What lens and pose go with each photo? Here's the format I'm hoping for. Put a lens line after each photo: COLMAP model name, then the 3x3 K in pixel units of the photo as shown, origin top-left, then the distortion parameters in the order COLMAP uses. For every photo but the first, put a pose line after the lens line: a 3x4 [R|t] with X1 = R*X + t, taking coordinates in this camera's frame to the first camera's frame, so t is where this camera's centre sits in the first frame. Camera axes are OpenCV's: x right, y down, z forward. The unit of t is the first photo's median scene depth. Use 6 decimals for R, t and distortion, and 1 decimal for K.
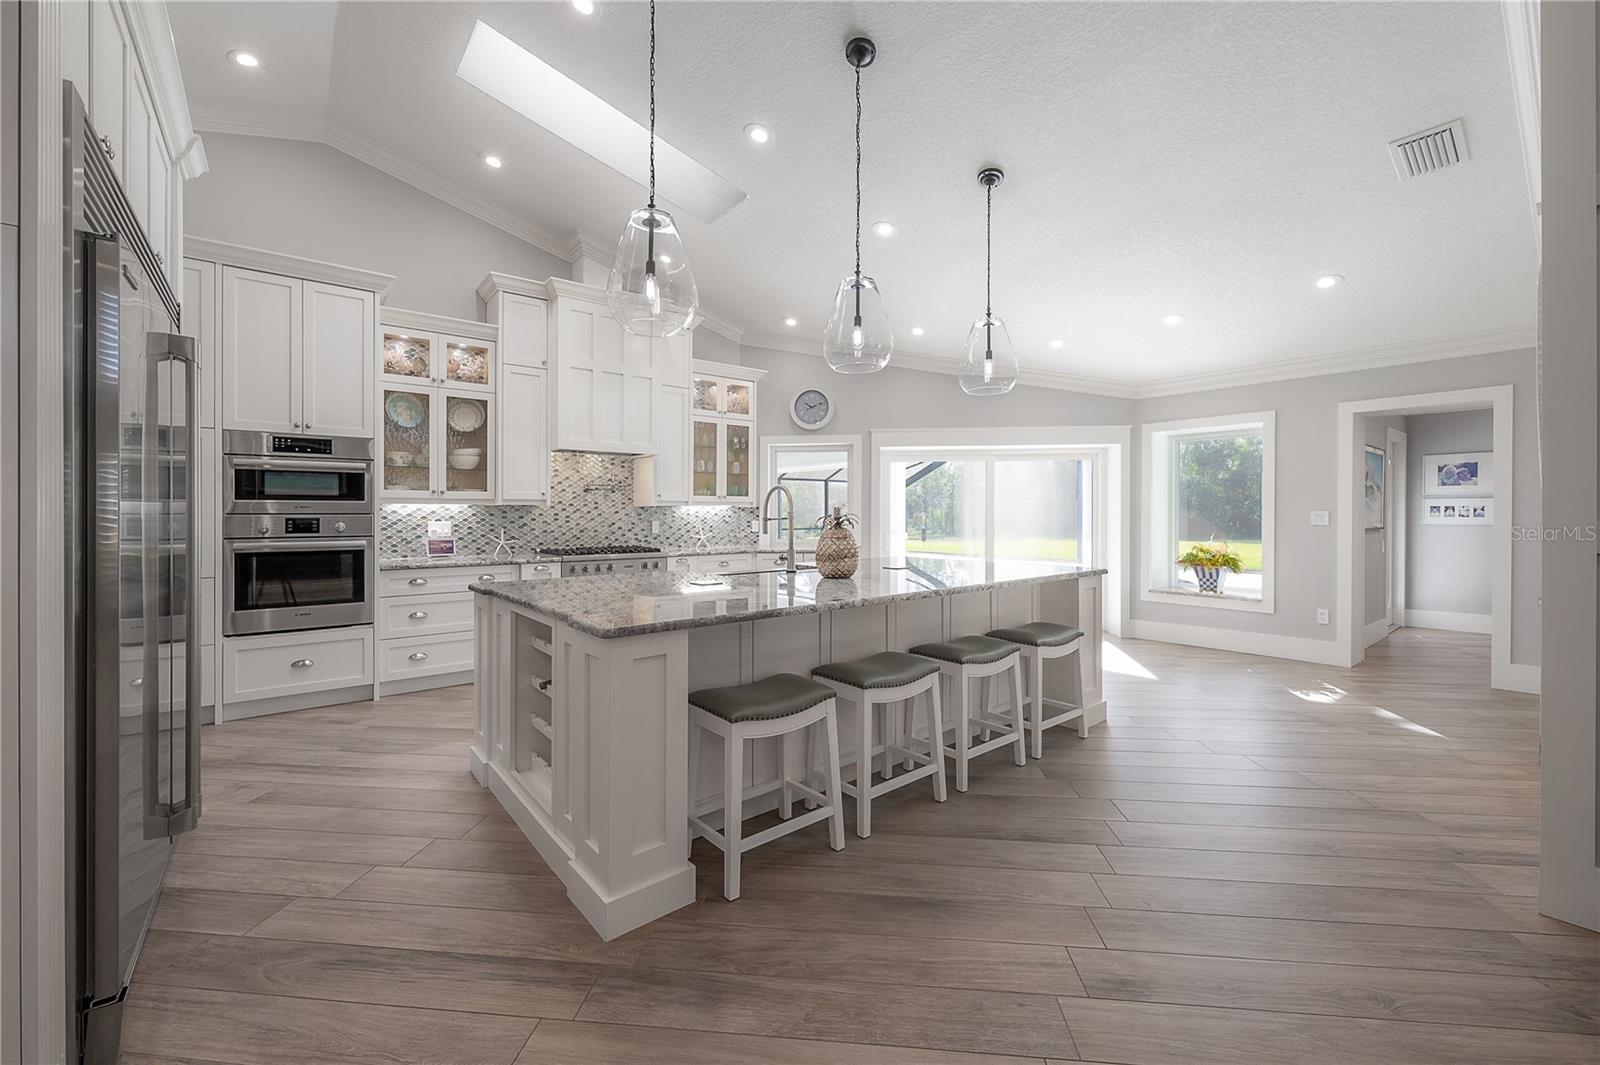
lens RADIAL K [[643.9, 0, 792.7], [0, 643.9, 516.5], [0, 0, 1]] dist [0.001582, 0.000203]
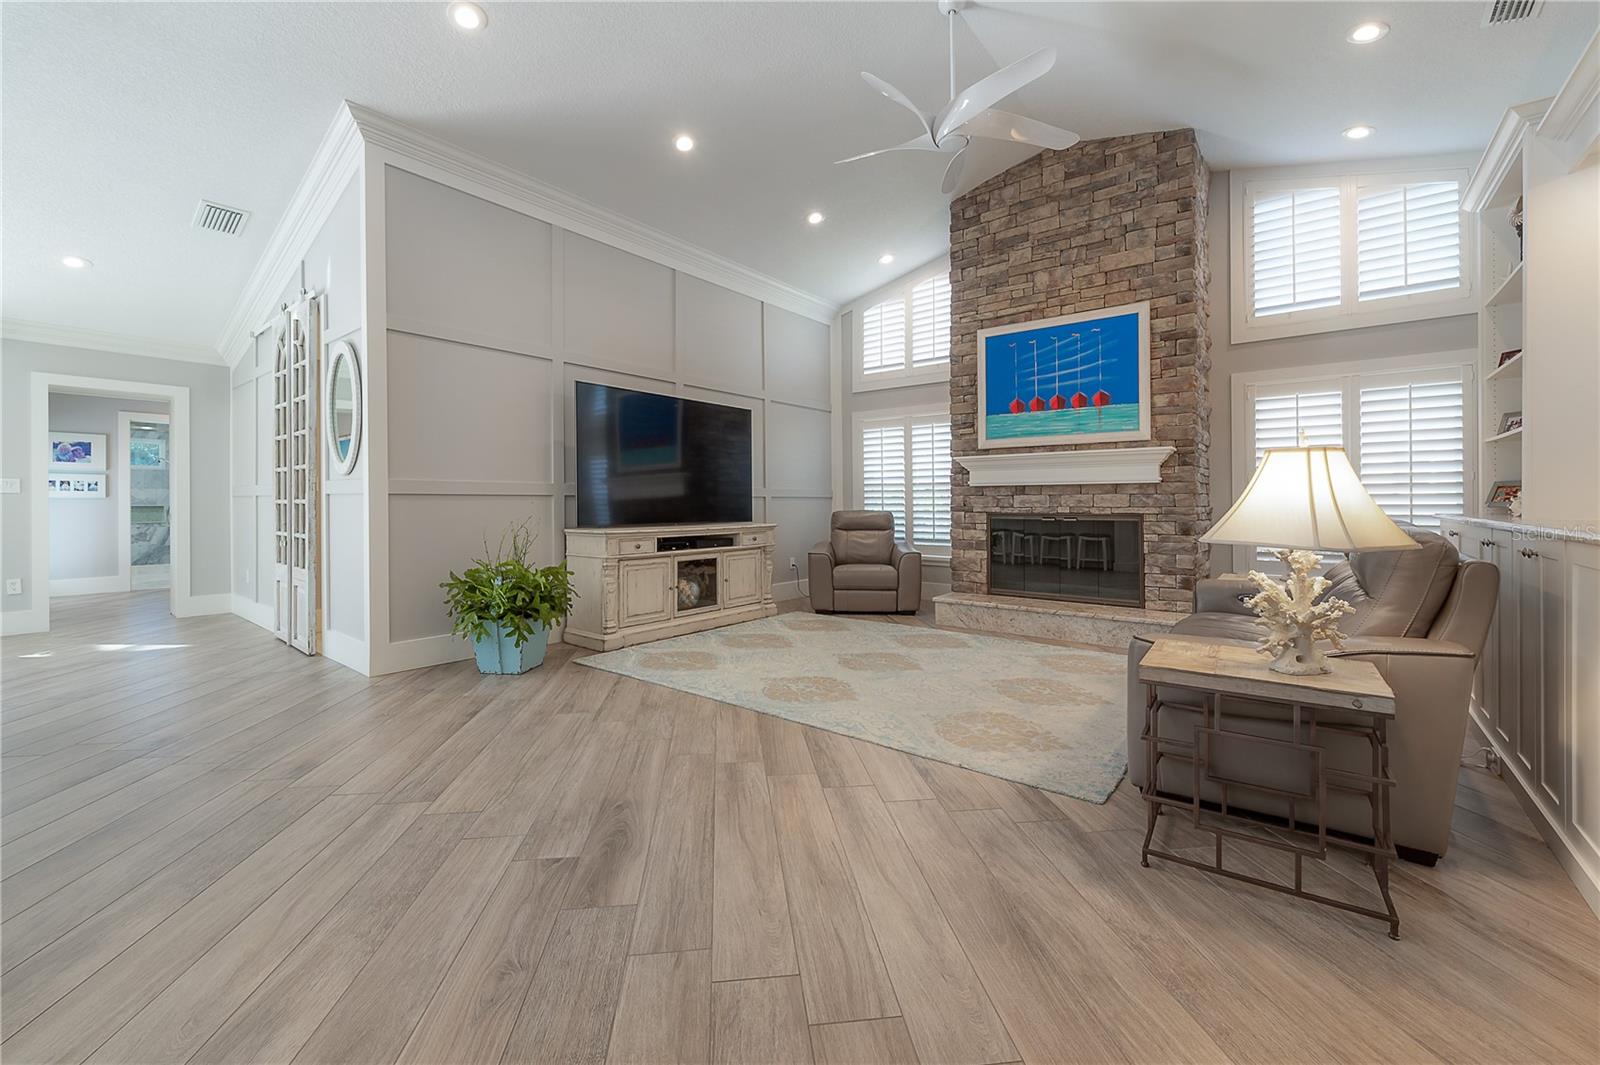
lens RADIAL K [[646.7, 0, 814.5], [0, 646.7, 502.4], [0, 0, 1]] dist [0.001143, 0.000059]
pose [[-0.239103, 0.000467, 0.970994, -0.331508], [0.004414, 0.999990, 0.000606, 0.024940], [-0.970984, 0.004431, -0.239103, 0.046221]]
